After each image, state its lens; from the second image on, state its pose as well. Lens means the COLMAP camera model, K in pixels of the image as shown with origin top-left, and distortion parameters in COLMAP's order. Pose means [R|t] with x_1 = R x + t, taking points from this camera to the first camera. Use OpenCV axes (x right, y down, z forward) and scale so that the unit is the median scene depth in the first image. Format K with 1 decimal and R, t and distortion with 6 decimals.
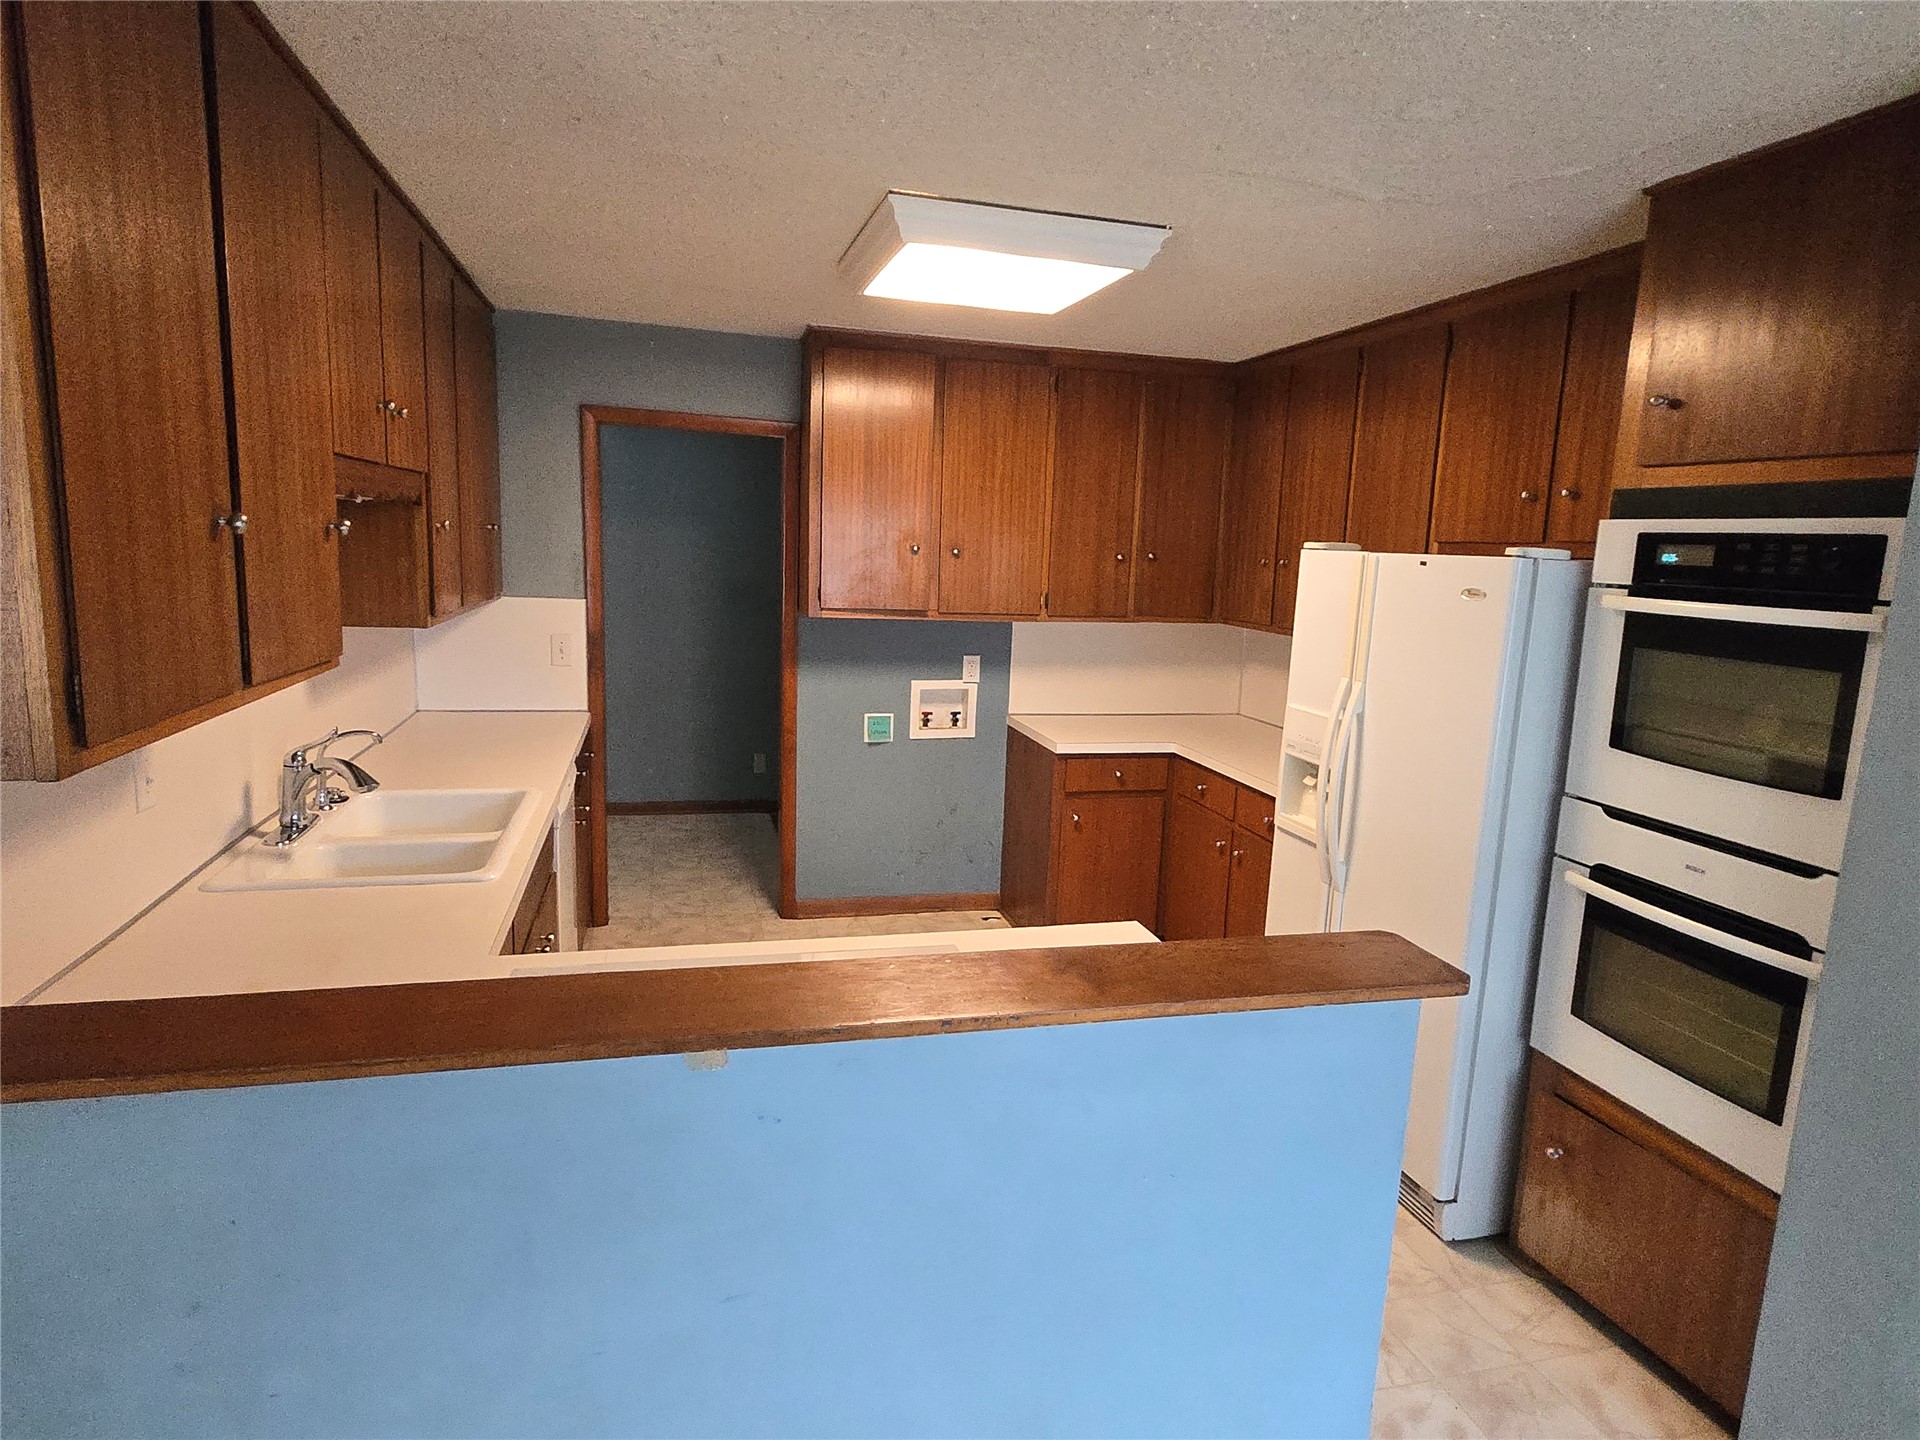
lens RADIAL K [[1090.0, 0, 960.0], [0, 1090.0, 720.0], [0, 0, 1]] dist [0.005720, 0.000643]
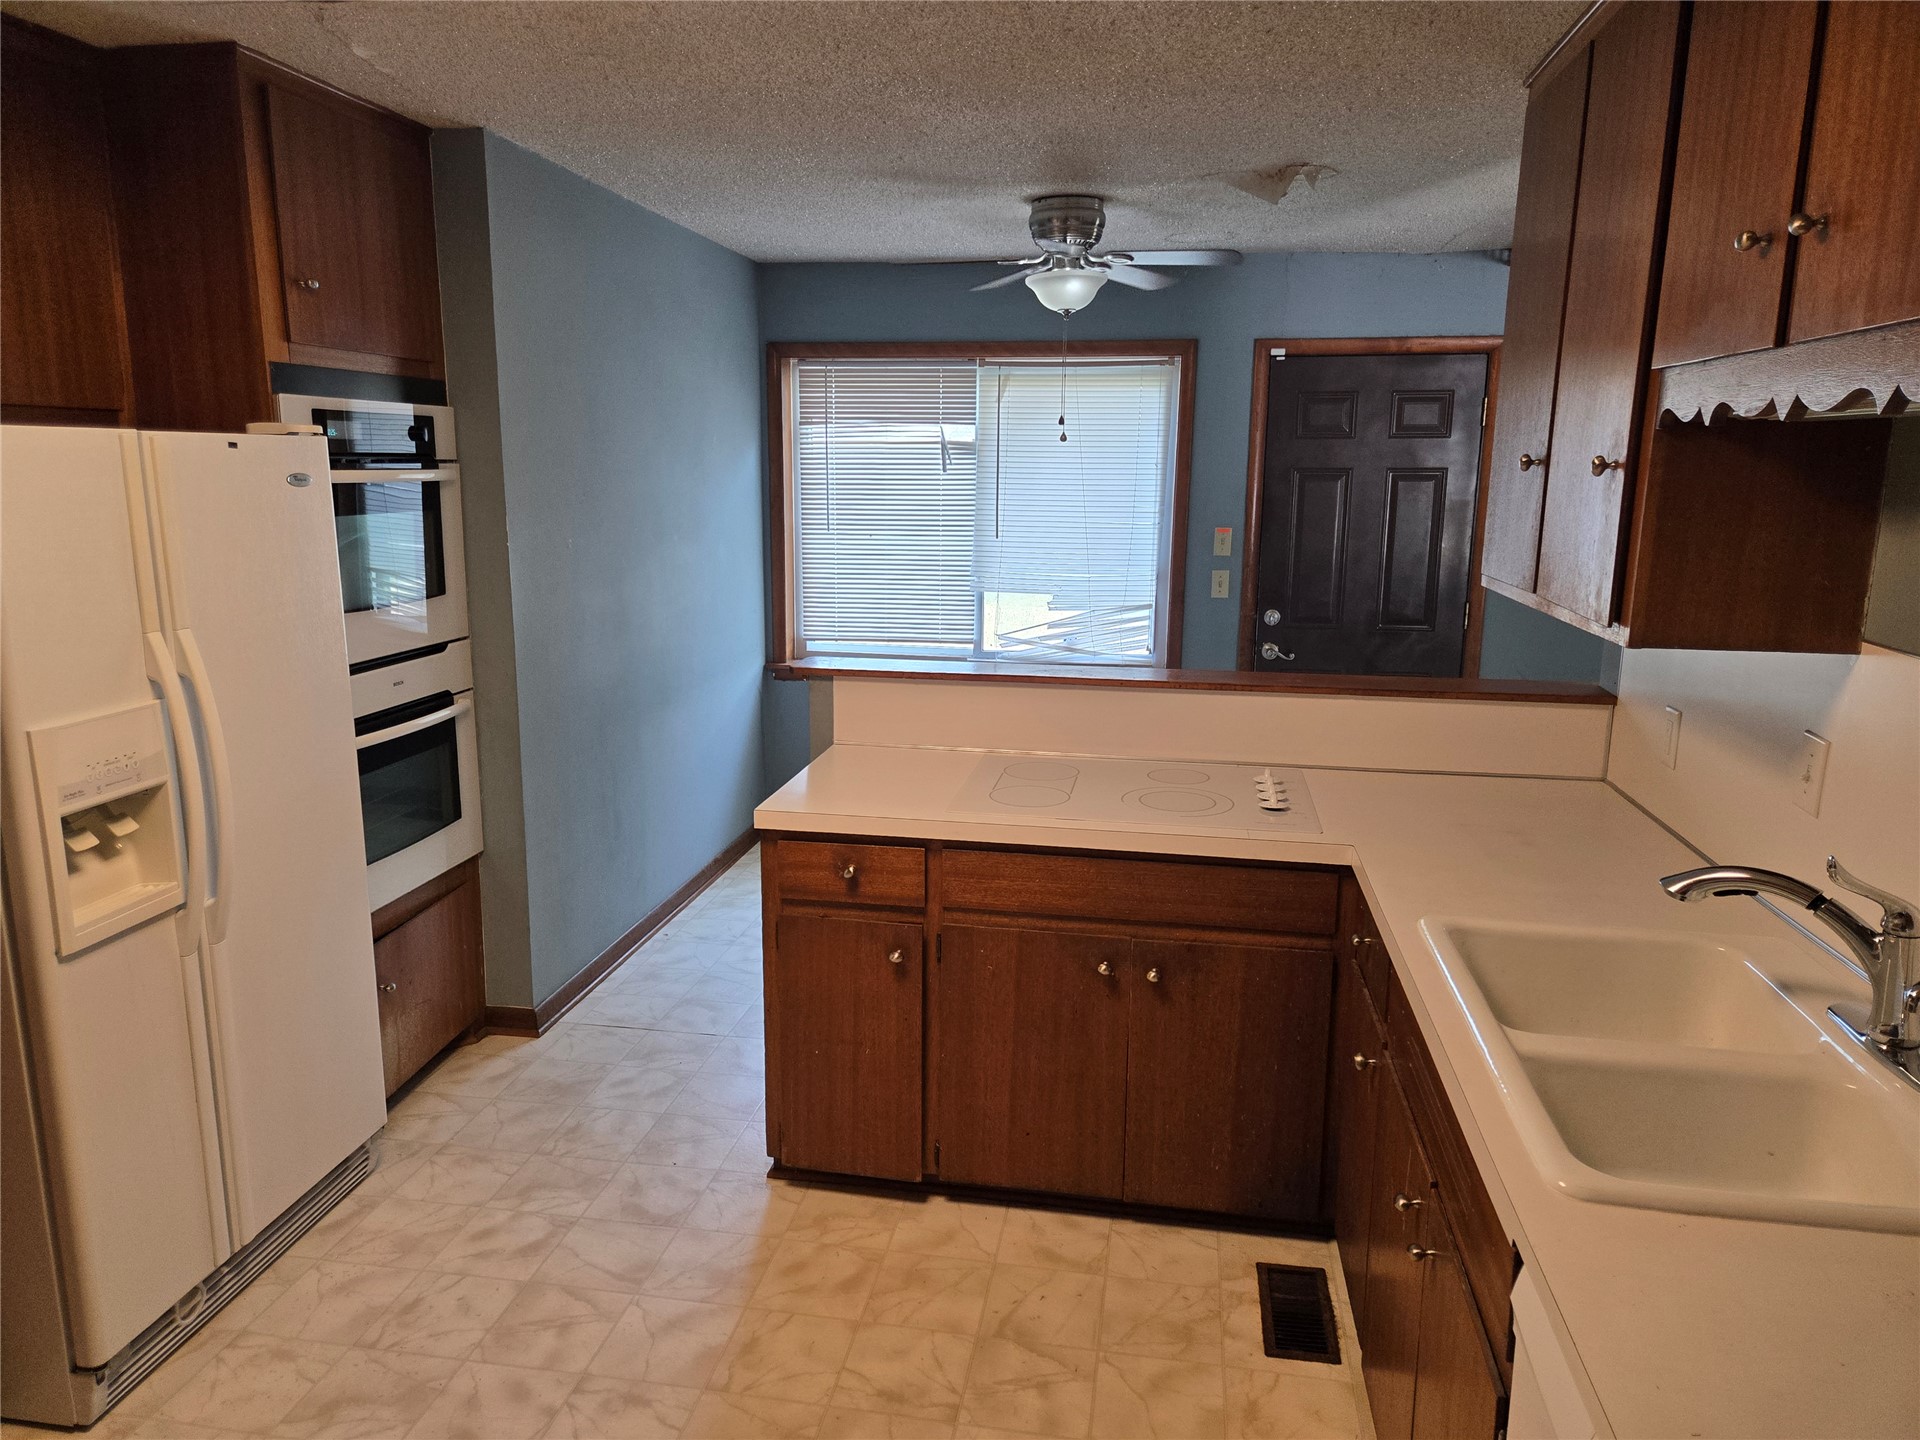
lens RADIAL K [[1283.6, 0, 960.0], [0, 1283.6, 720.0], [0, 0, 1]] dist [0.002894, 0.000847]
pose [[-0.903217, -0.137120, 0.406691, -0.479587], [0.019808, 0.933262, 0.358650, -0.316624], [-0.428727, 0.331995, -0.840222, 1.837246]]
